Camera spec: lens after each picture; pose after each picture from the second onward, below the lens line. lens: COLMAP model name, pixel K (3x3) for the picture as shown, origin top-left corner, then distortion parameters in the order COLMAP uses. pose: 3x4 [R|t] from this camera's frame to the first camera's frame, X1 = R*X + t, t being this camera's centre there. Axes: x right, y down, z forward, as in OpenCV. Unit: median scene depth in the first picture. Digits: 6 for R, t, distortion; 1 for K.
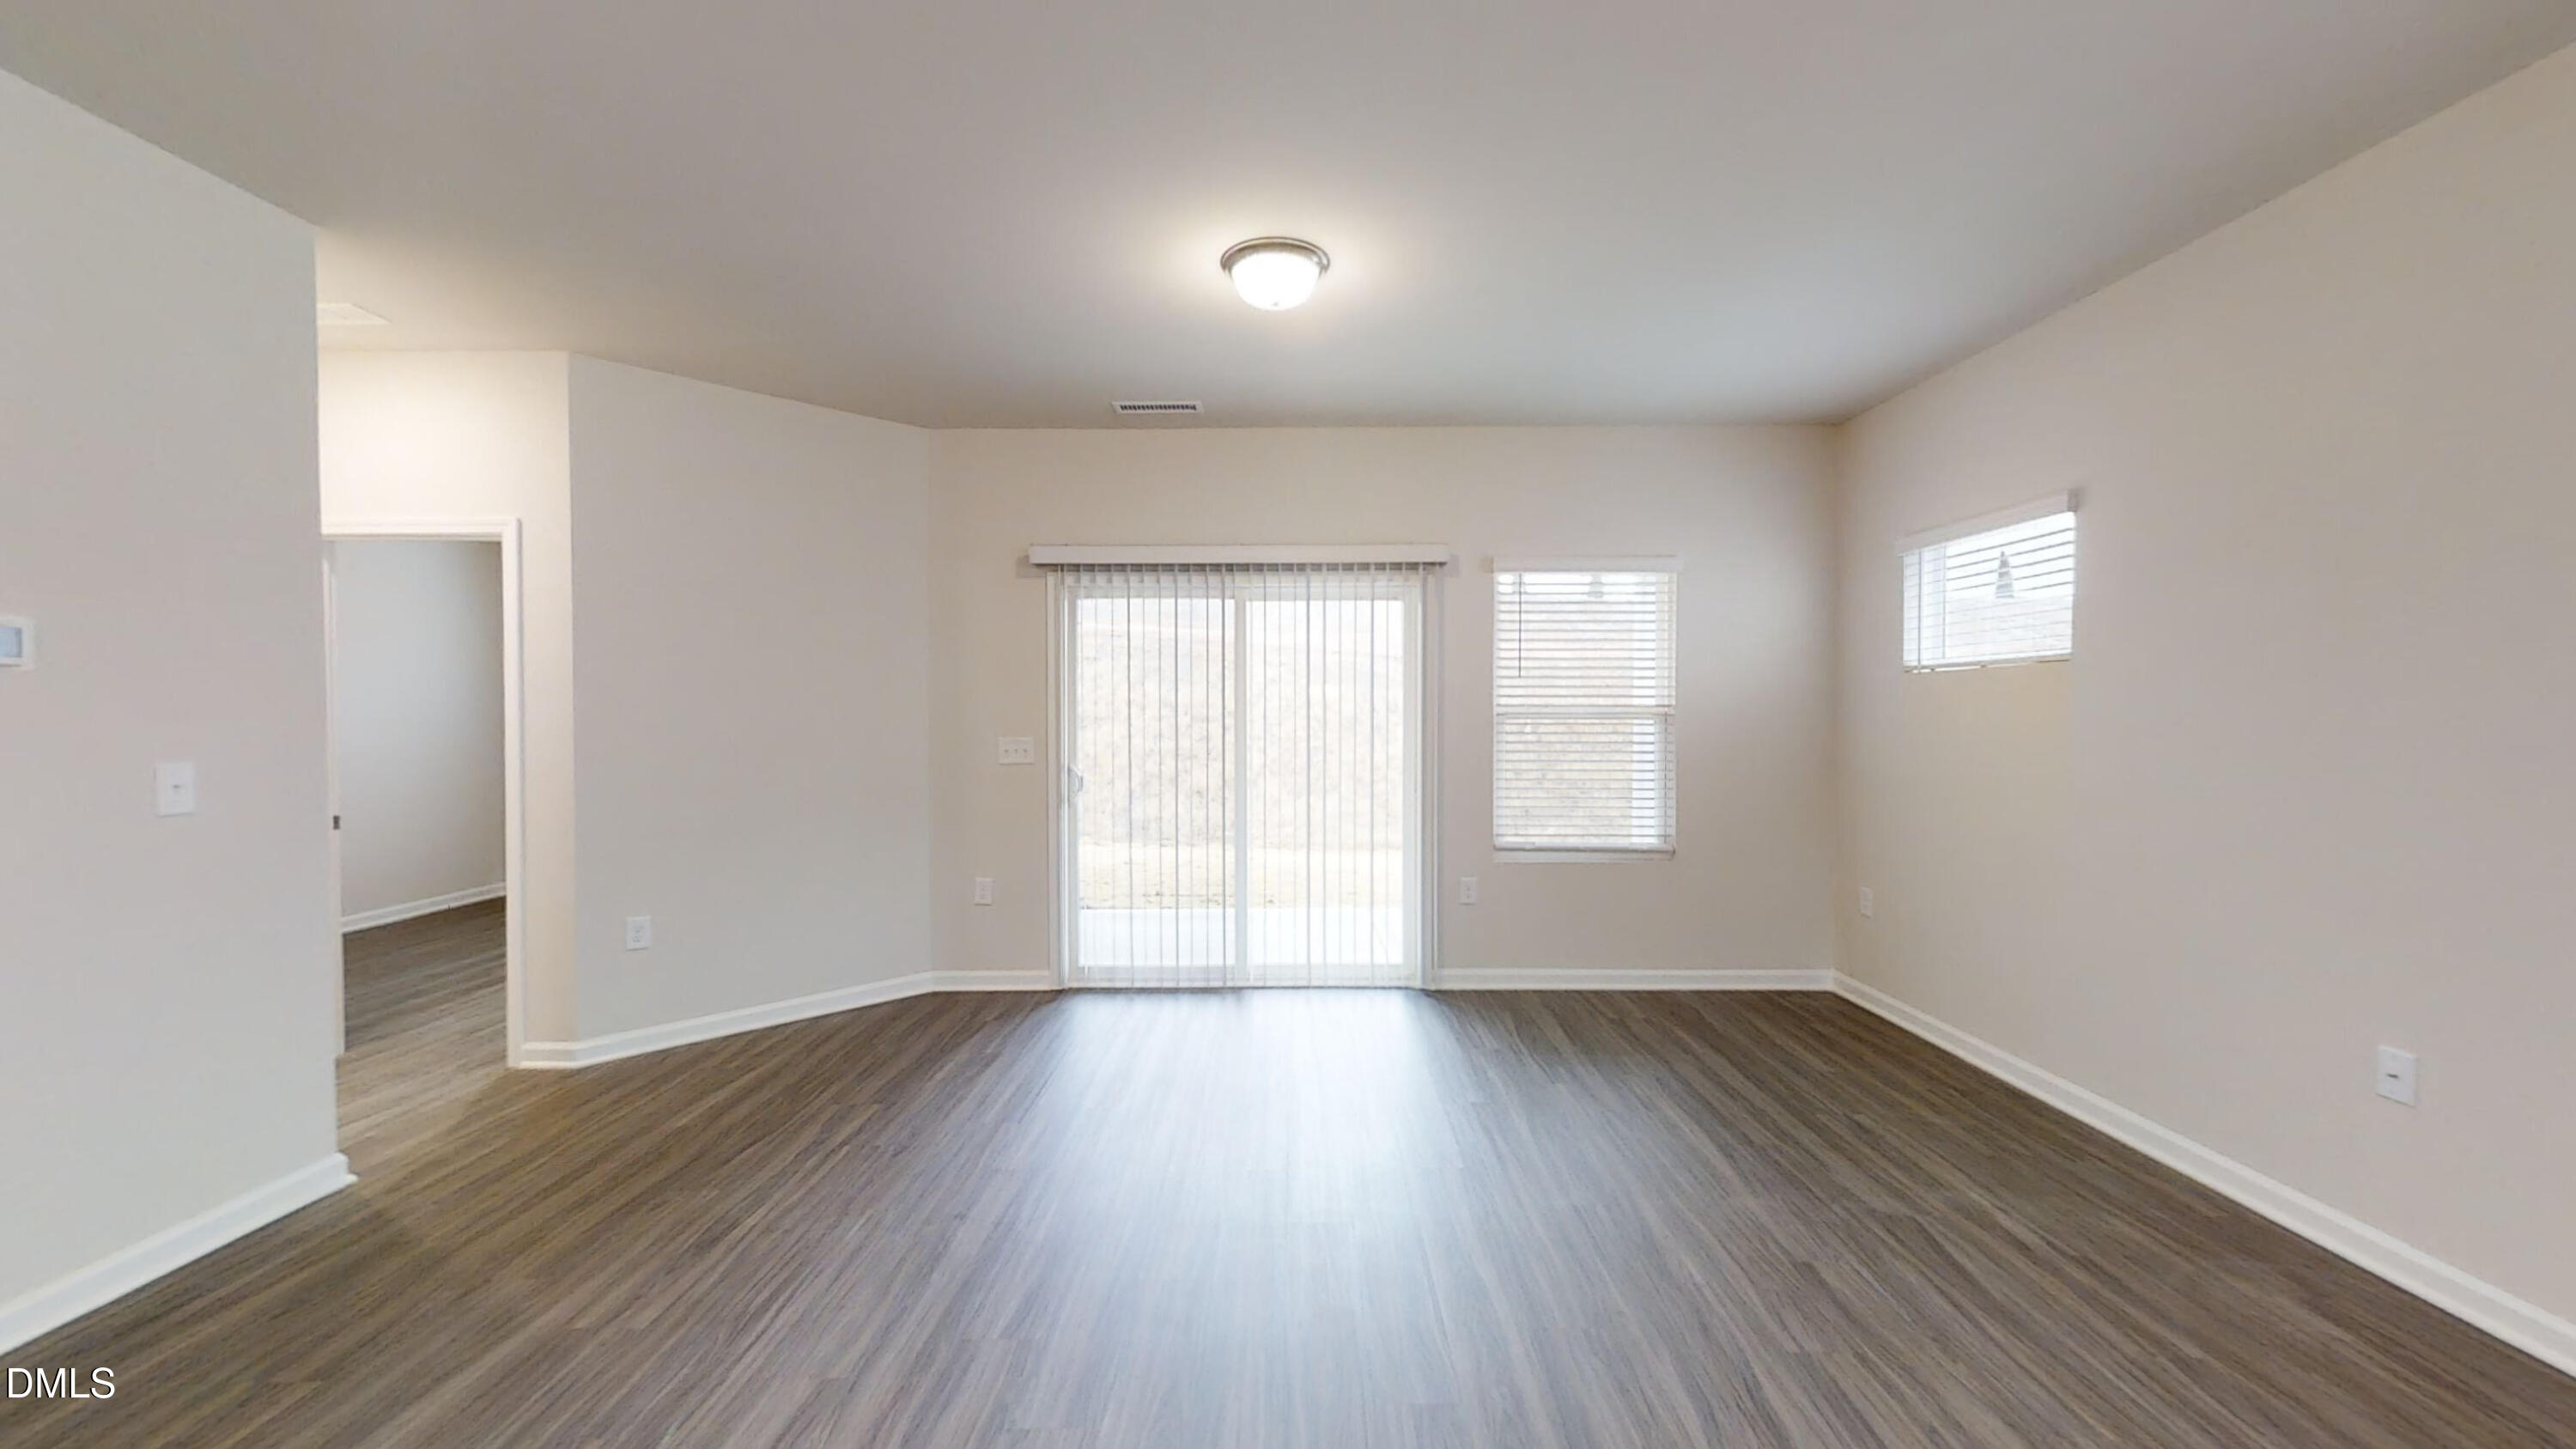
lens RADIAL K [[937.0, 0, 1274.7], [0, 937.0, 725.1], [0, 0, 1]] dist [0.000725, -0.000013]
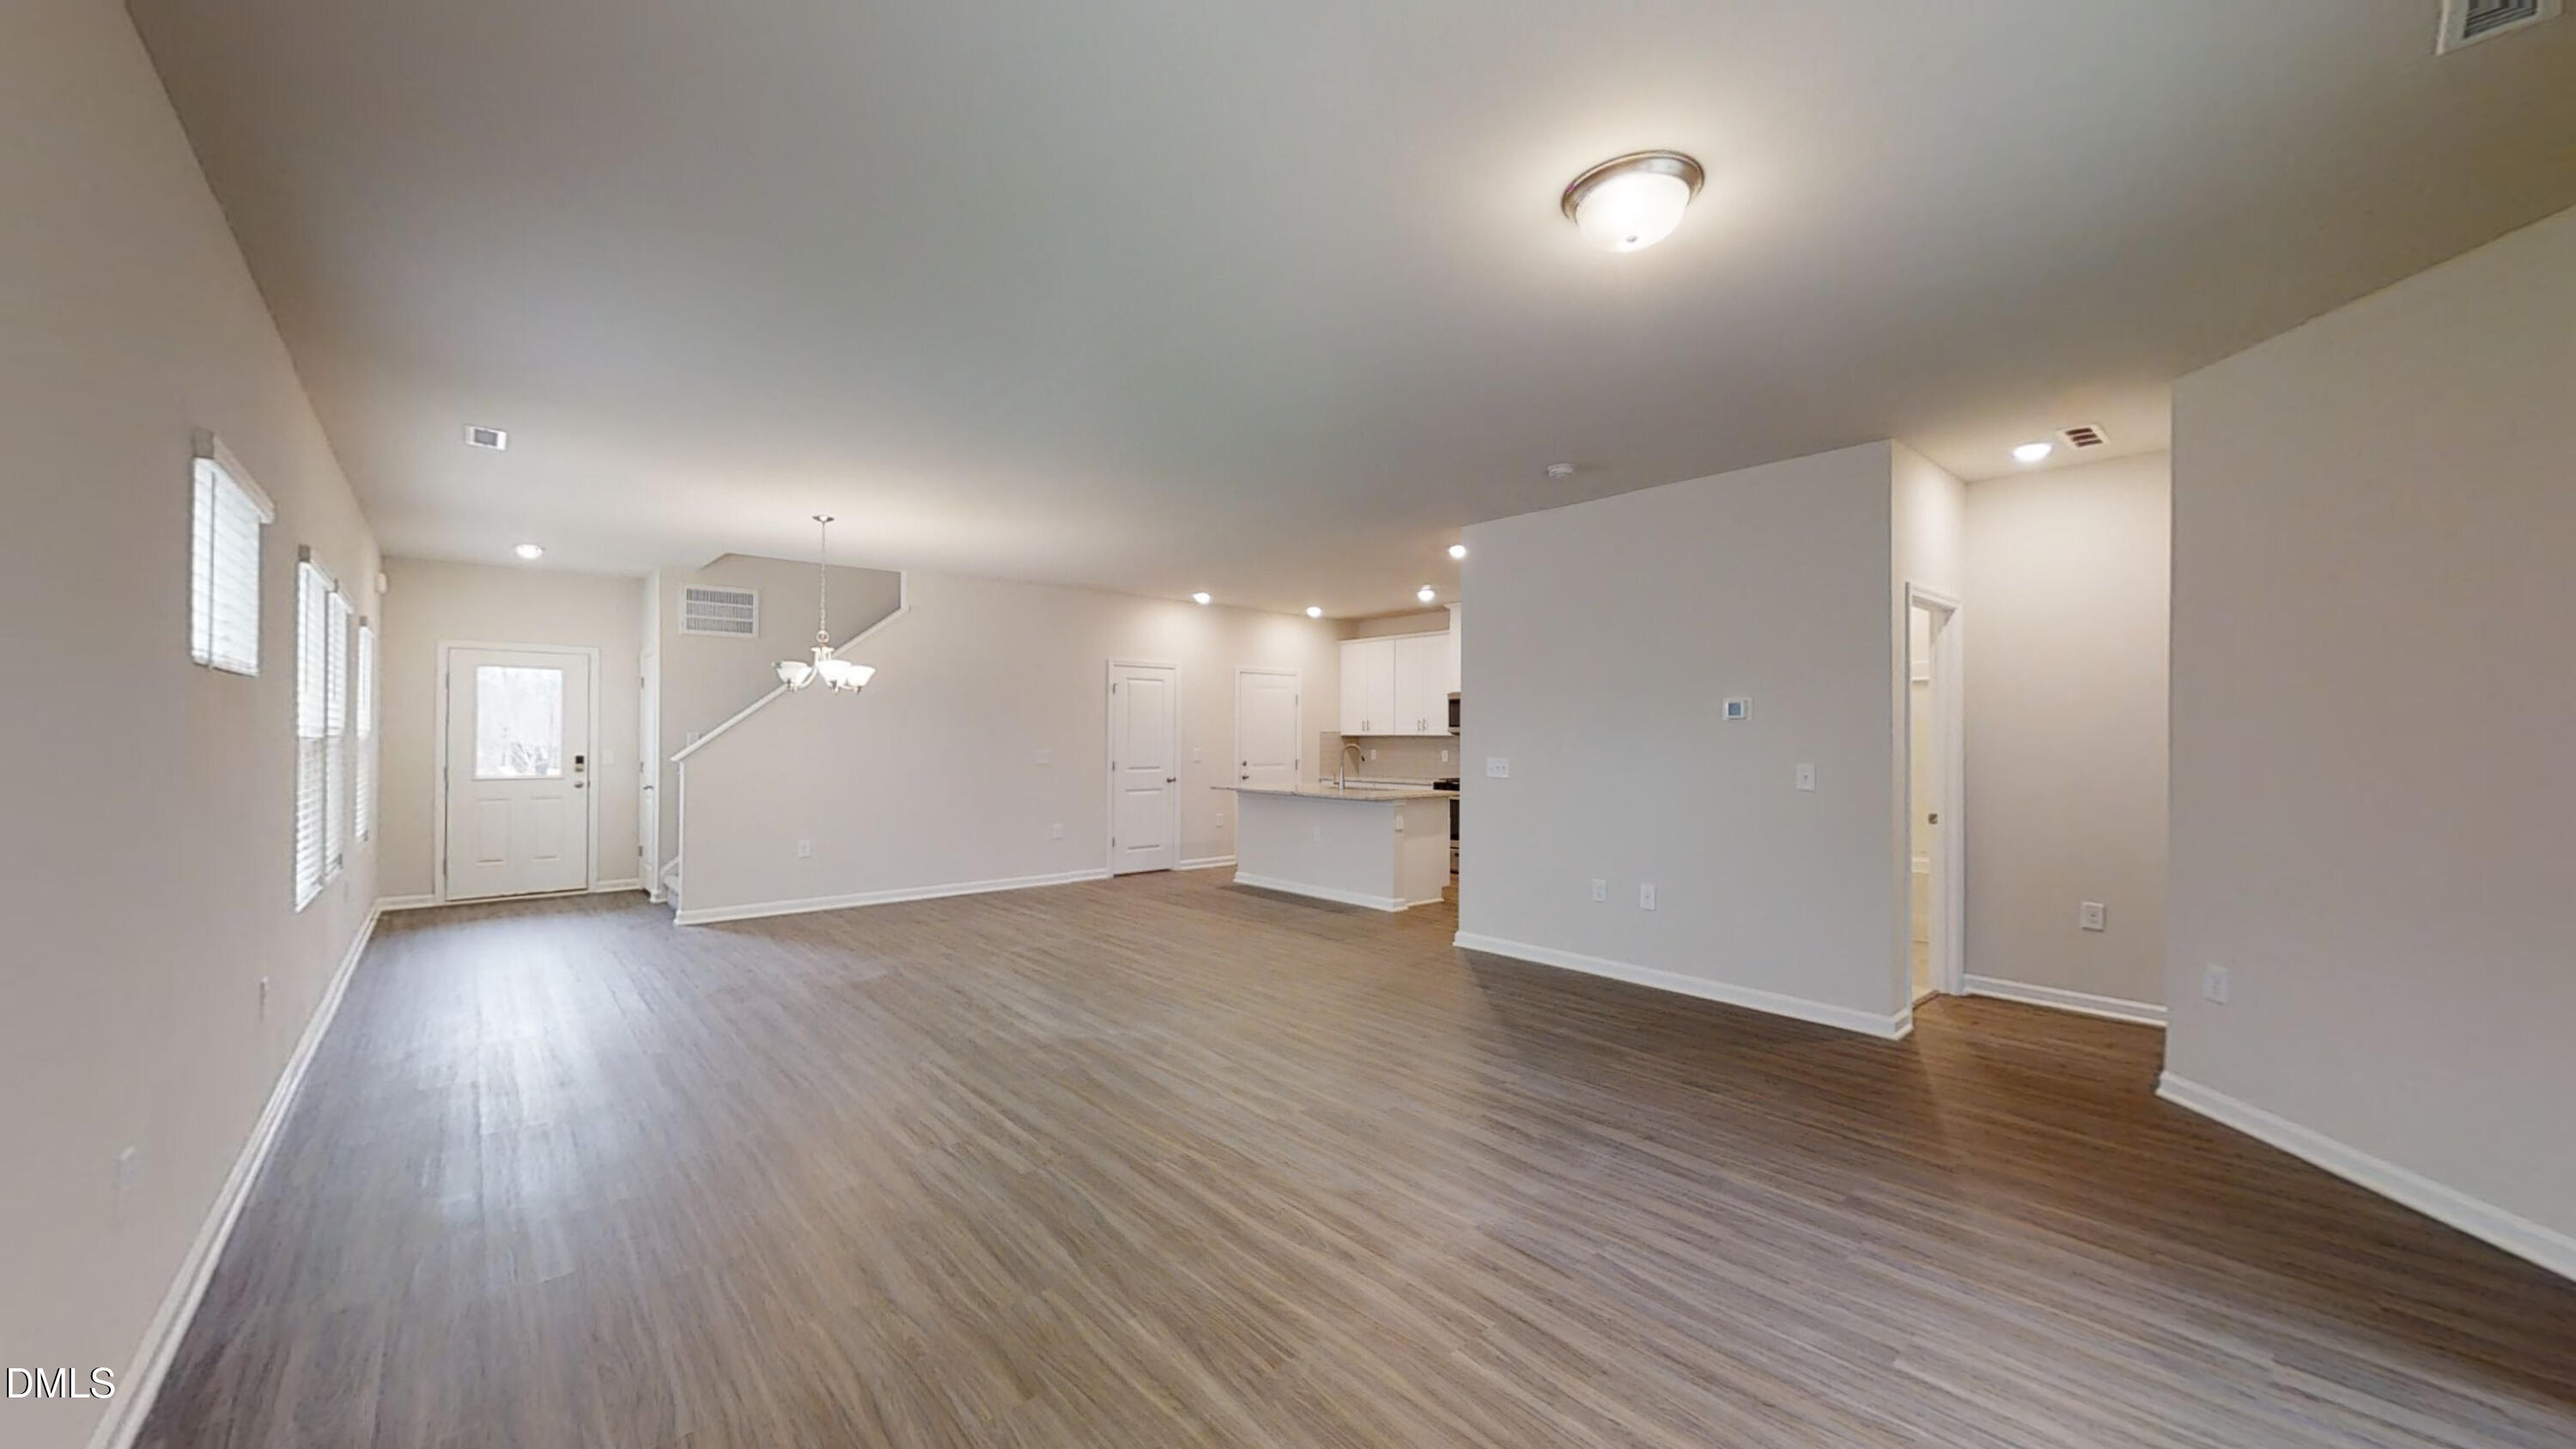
lens RADIAL K [[946.2, 0, 1288.3], [0, 946.2, 732.1], [0, 0, 1]] dist [0.000785, -0.000026]
pose [[-0.739345, -0.003628, -0.673317, 0.490604], [-0.011065, 0.999916, 0.006762, -0.011846], [0.673235, 0.012450, -0.739323, 0.899207]]
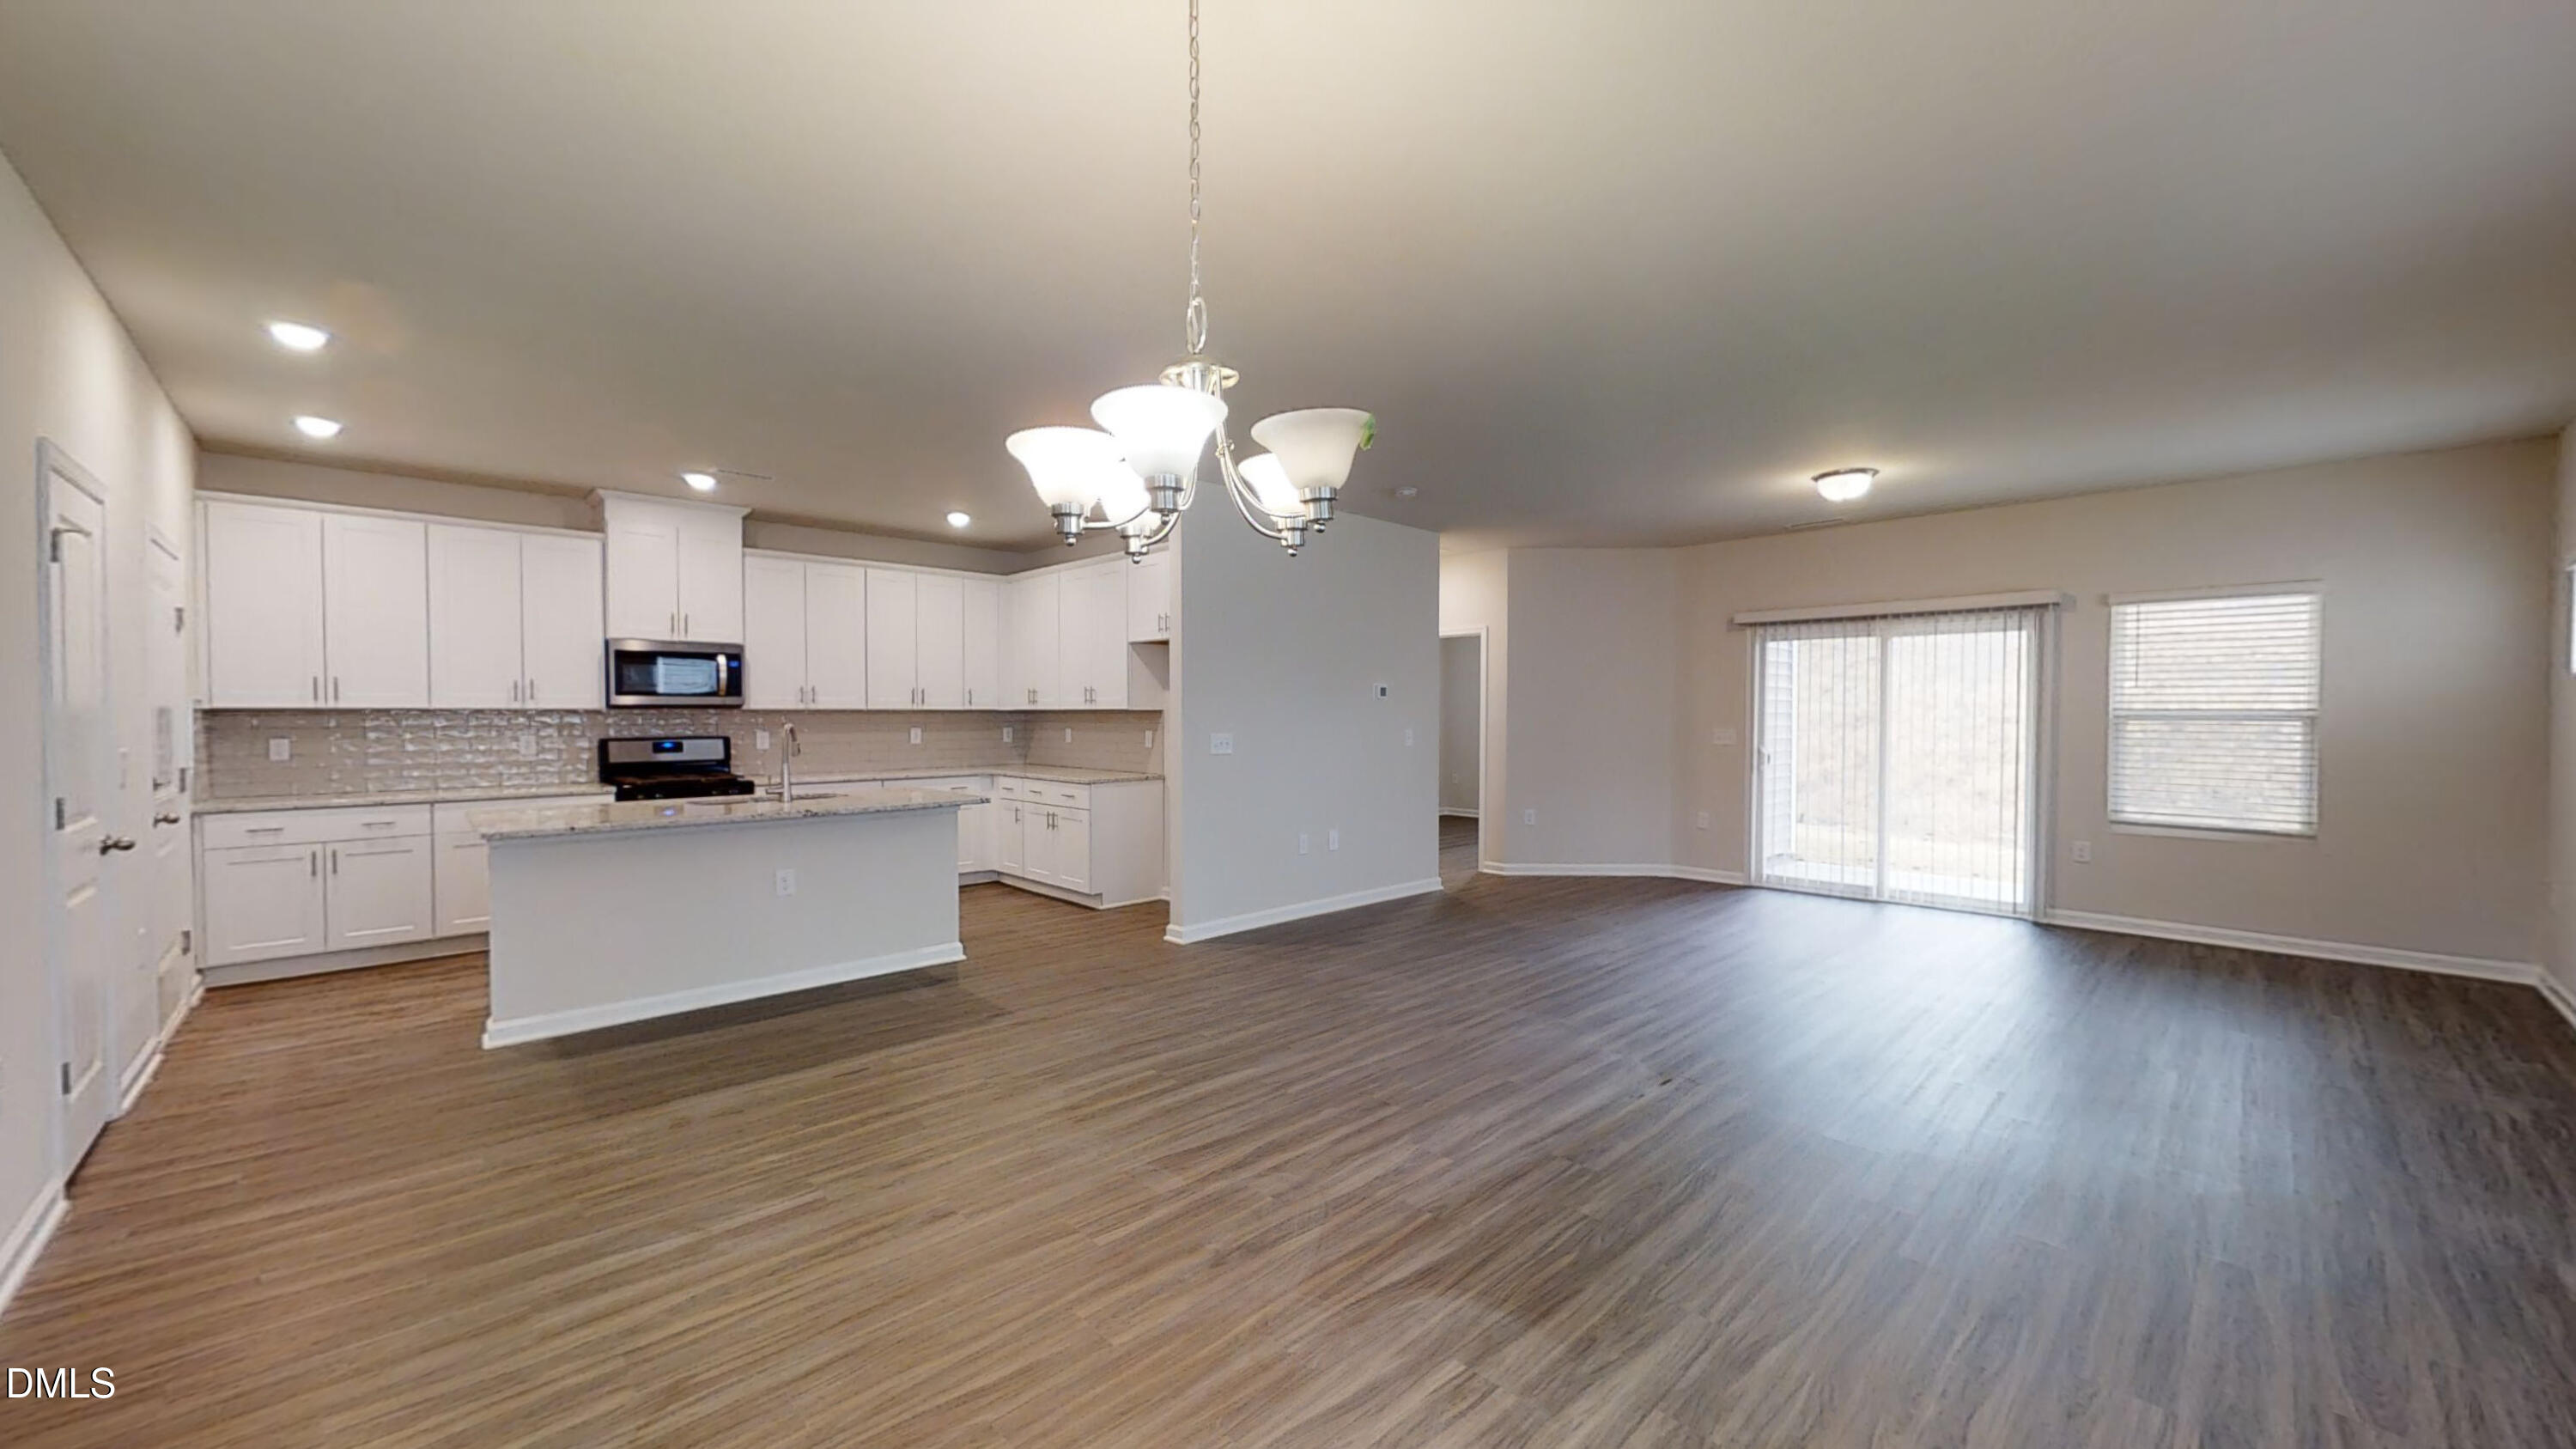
lens RADIAL K [[946.2, 0, 1288.3], [0, 946.2, 732.1], [0, 0, 1]] dist [0.000785, -0.000026]
pose [[0.712260, 0.018534, -0.701671, 0.348128], [-0.013613, 0.999828, 0.012592, 0.009259], [0.701783, 0.000583, 0.712390, -0.730208]]
